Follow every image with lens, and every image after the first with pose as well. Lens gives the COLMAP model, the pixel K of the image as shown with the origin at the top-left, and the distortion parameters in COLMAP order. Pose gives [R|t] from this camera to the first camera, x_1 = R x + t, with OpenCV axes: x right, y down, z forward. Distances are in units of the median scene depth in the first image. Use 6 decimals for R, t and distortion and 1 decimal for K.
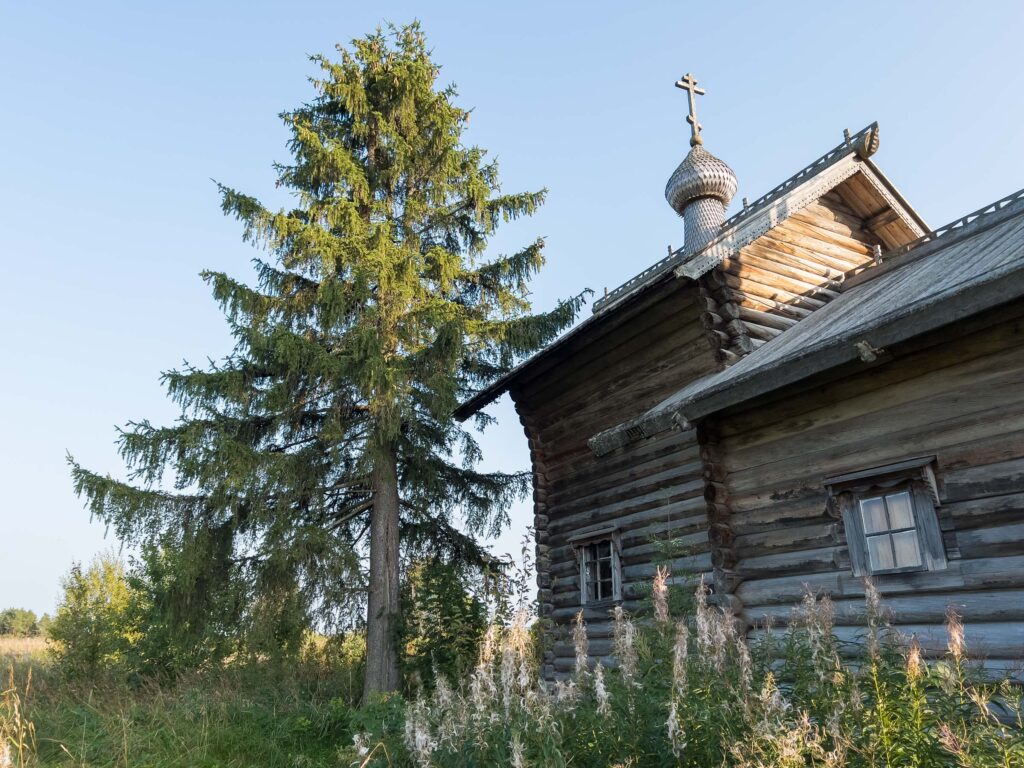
lens RADIAL K [[759.9, 0, 513.3], [0, 759.9, 386.8], [0, 0, 1]] dist [0.000684, -0.000611]
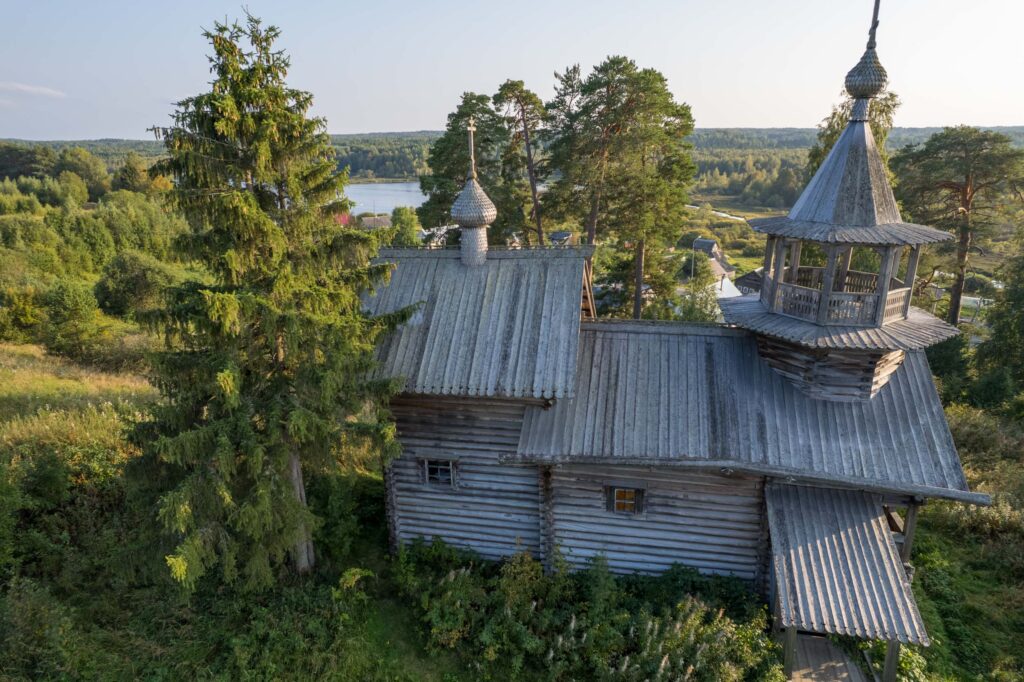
lens RADIAL K [[657.9, 0, 514.3], [0, 657.9, 336.6], [0, 0, 1]] dist [-0.080064, 0.069295]
pose [[0.646993, -0.209421, 0.733173, -0.925825], [-0.241856, 0.855527, 0.457798, -0.868540], [-0.723122, -0.473515, 0.502870, 0.213606]]
